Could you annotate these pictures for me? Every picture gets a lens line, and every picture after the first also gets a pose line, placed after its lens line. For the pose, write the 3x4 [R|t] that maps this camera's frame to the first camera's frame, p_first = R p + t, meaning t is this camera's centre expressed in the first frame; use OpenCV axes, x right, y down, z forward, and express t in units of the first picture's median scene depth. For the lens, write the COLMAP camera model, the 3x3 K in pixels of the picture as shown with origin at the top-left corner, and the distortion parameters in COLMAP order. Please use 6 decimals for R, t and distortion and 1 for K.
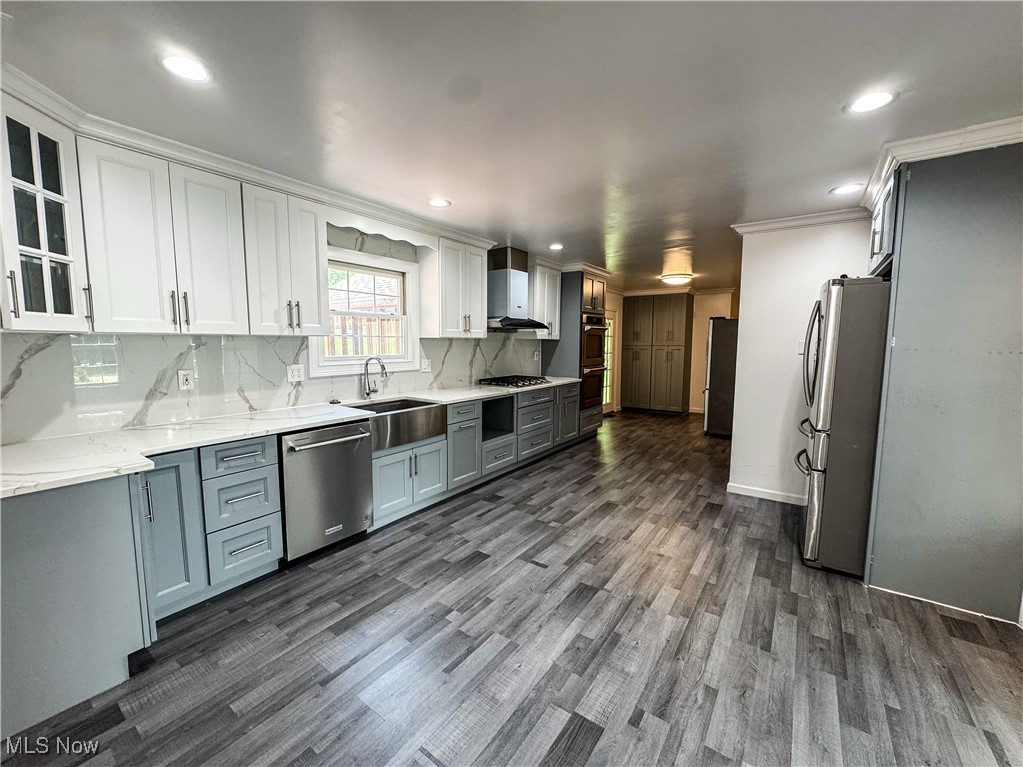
lens RADIAL K [[422.6, 0, 507.0], [0, 422.6, 385.6], [0, 0, 1]] dist [-0.002371, -0.000290]
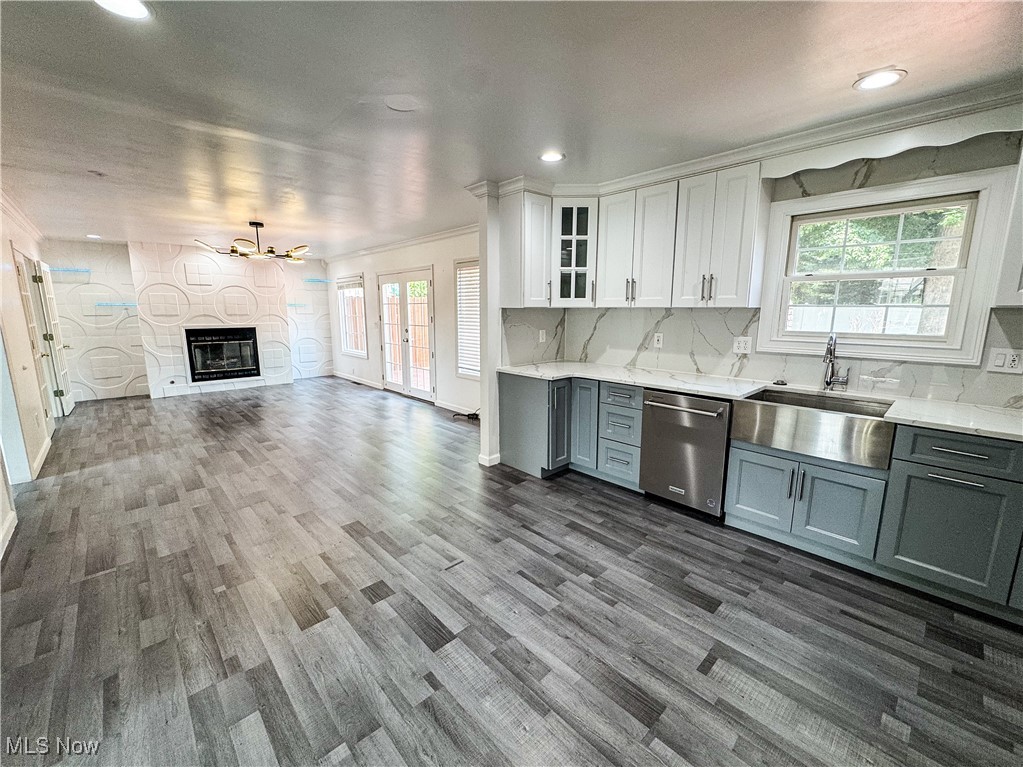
lens RADIAL K [[422.6, 0, 506.6], [0, 422.6, 386.4], [0, 0, 1]] dist [-0.002371, -0.000290]
pose [[-0.207198, 0.174775, -0.962560, 0.762254], [-0.100928, 0.974843, 0.198731, -0.098135], [0.973079, 0.138326, -0.184346, 0.845199]]
